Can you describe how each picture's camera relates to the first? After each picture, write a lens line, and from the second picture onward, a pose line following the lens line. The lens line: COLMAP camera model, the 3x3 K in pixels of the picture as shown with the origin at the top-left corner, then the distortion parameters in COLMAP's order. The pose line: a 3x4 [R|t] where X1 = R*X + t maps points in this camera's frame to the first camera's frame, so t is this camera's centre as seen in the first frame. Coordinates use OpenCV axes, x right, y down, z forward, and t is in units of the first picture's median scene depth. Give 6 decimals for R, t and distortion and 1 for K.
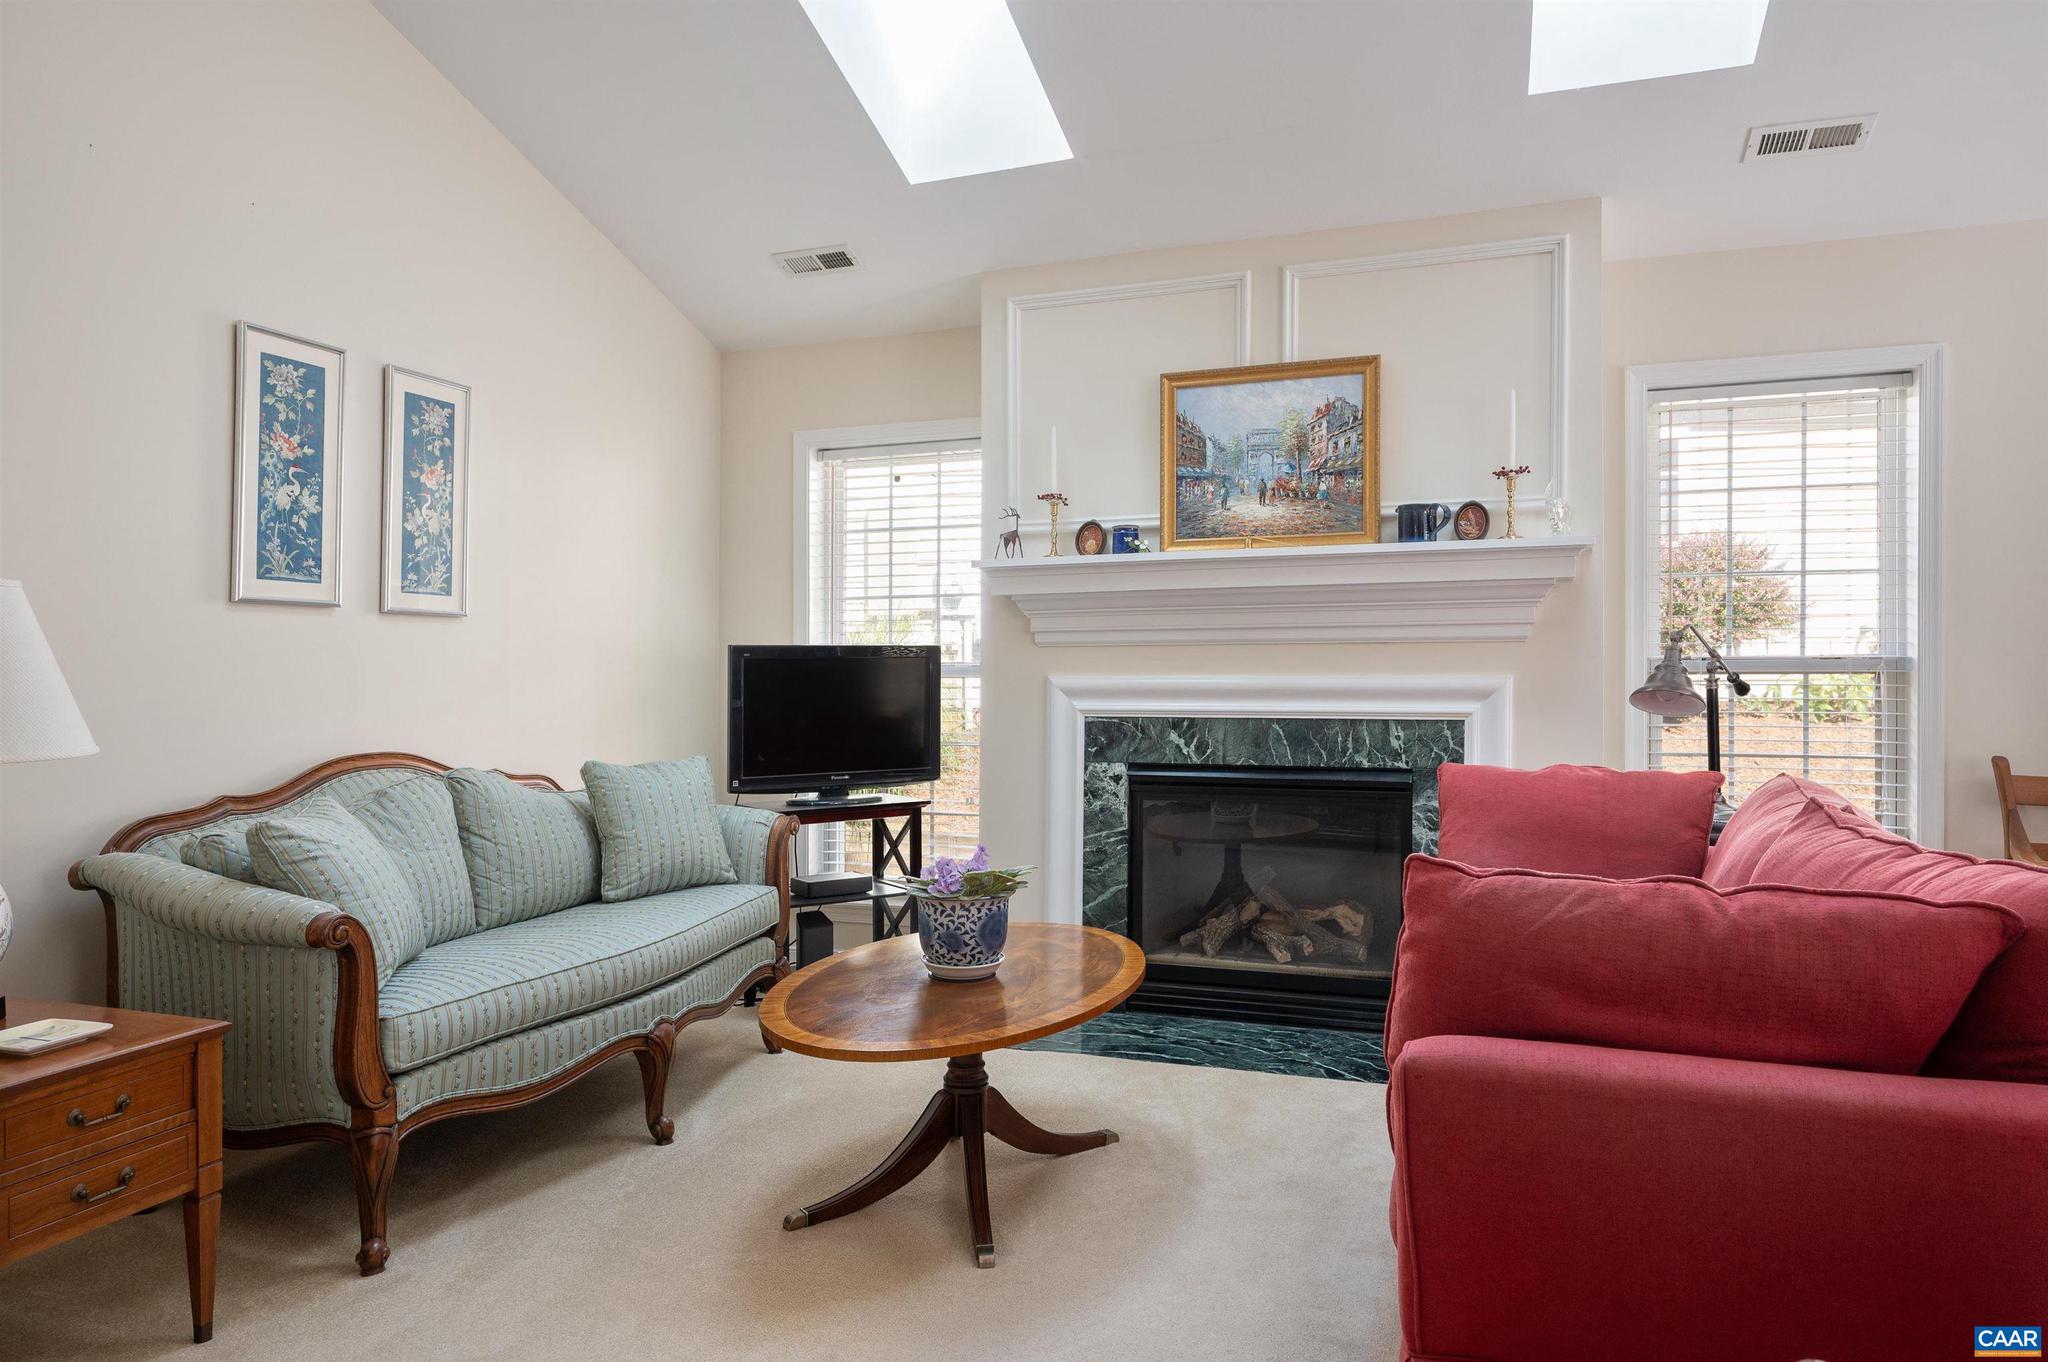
lens RADIAL K [[1312.5, 0, 1024.8], [0, 1312.5, 666.5], [0, 0, 1]] dist [-0.001090, 0.000459]
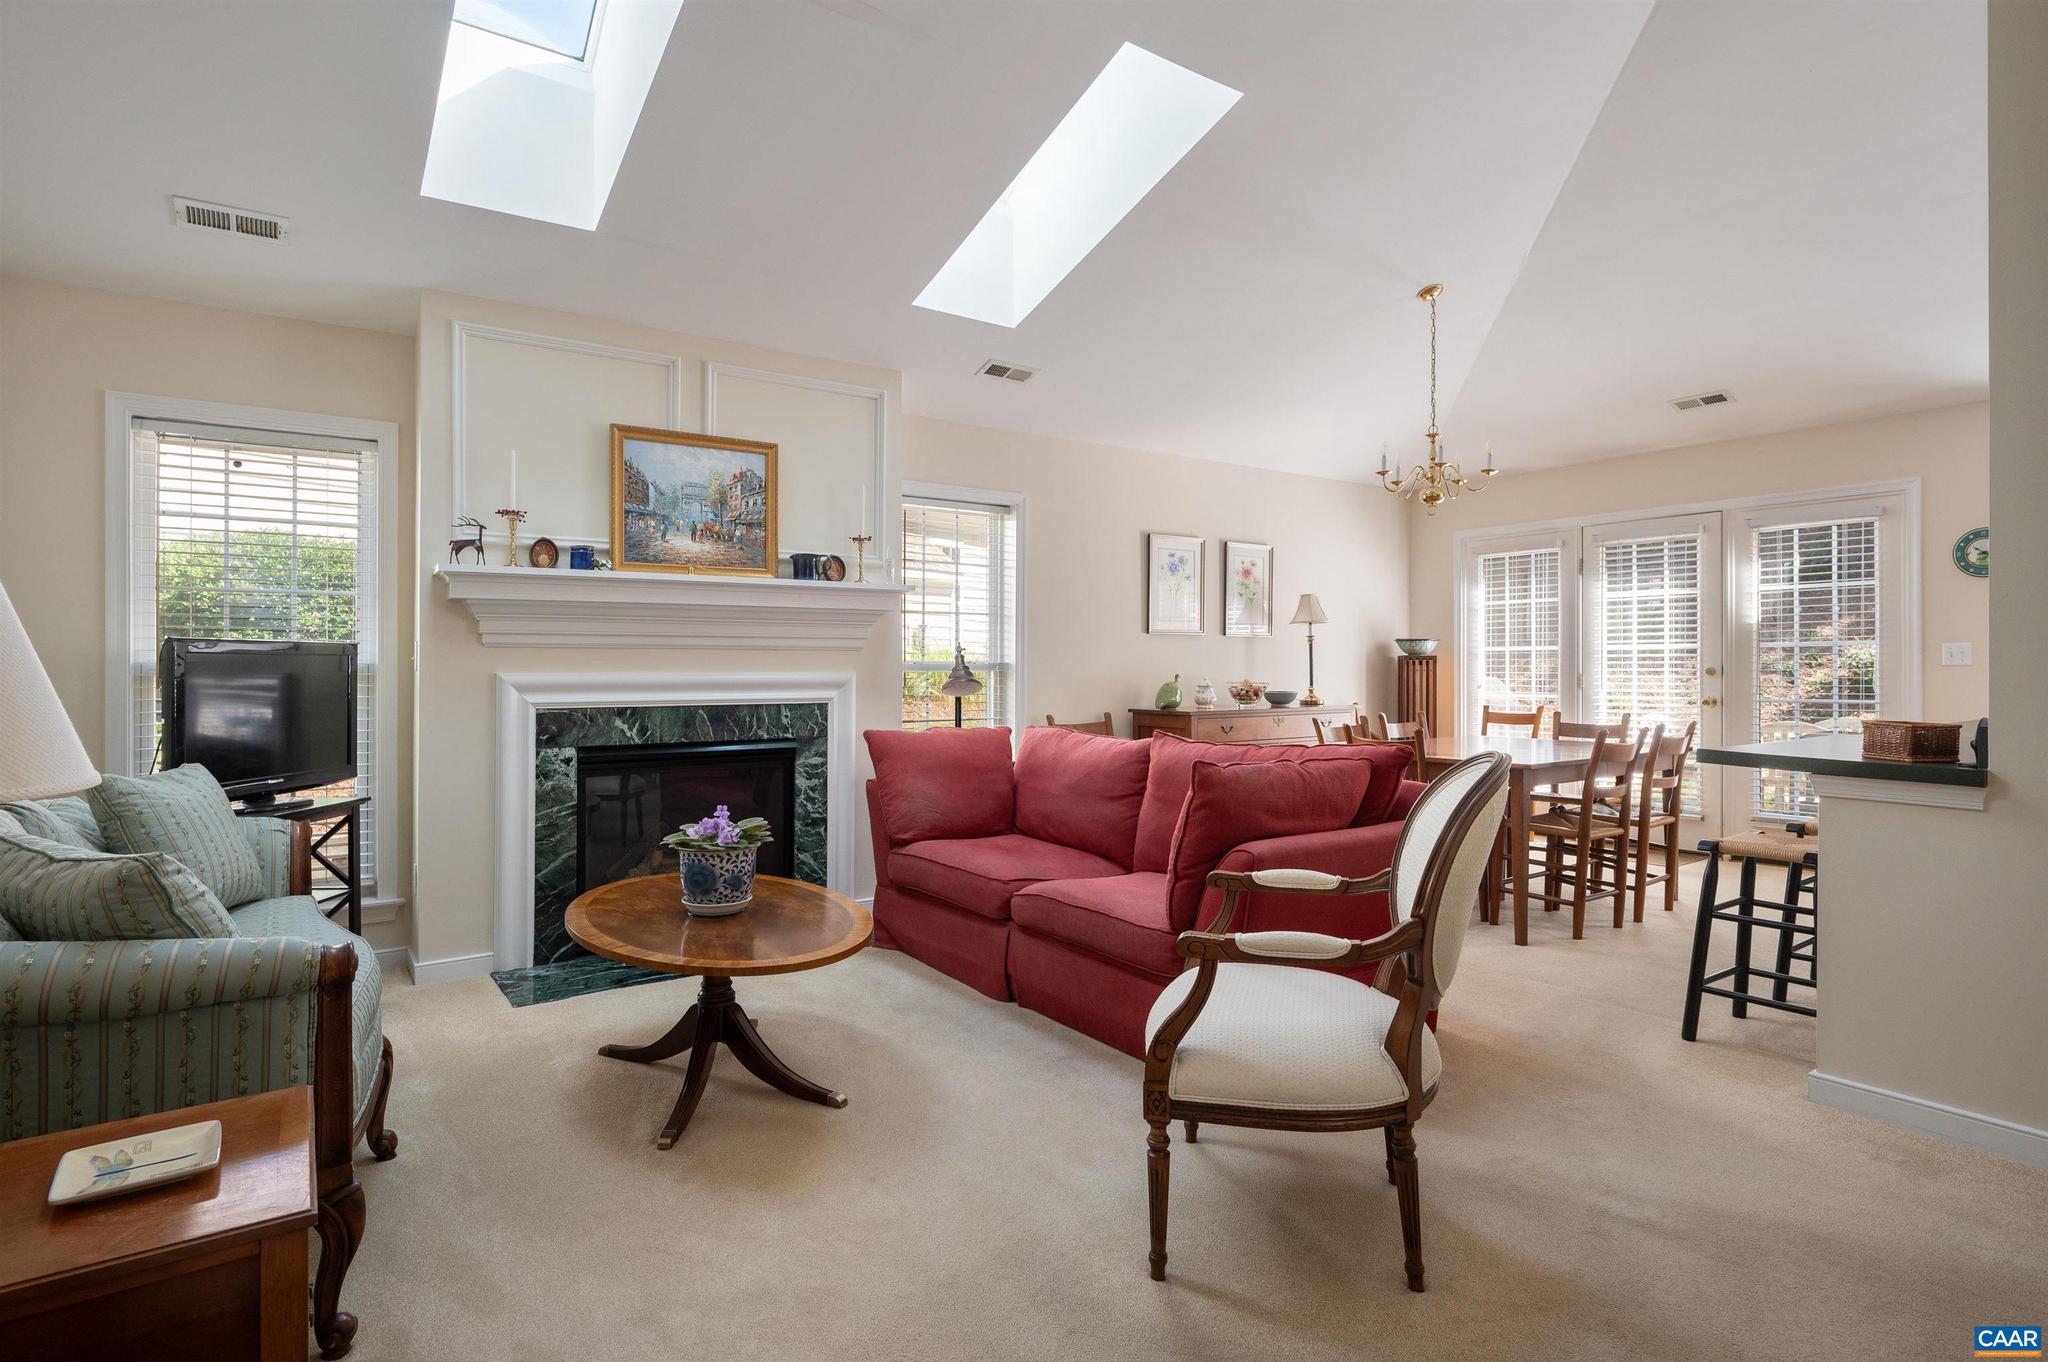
lens RADIAL K [[1043.3, 0, 1020.9], [0, 1043.3, 681.7], [0, 0, 1]] dist [-0.000972, -0.000203]
pose [[0.576492, -0.006184, 0.817080, -0.472342], [-0.001439, 0.999962, 0.008584, 0.006307], [-0.817102, -0.006124, 0.576461, 0.137947]]
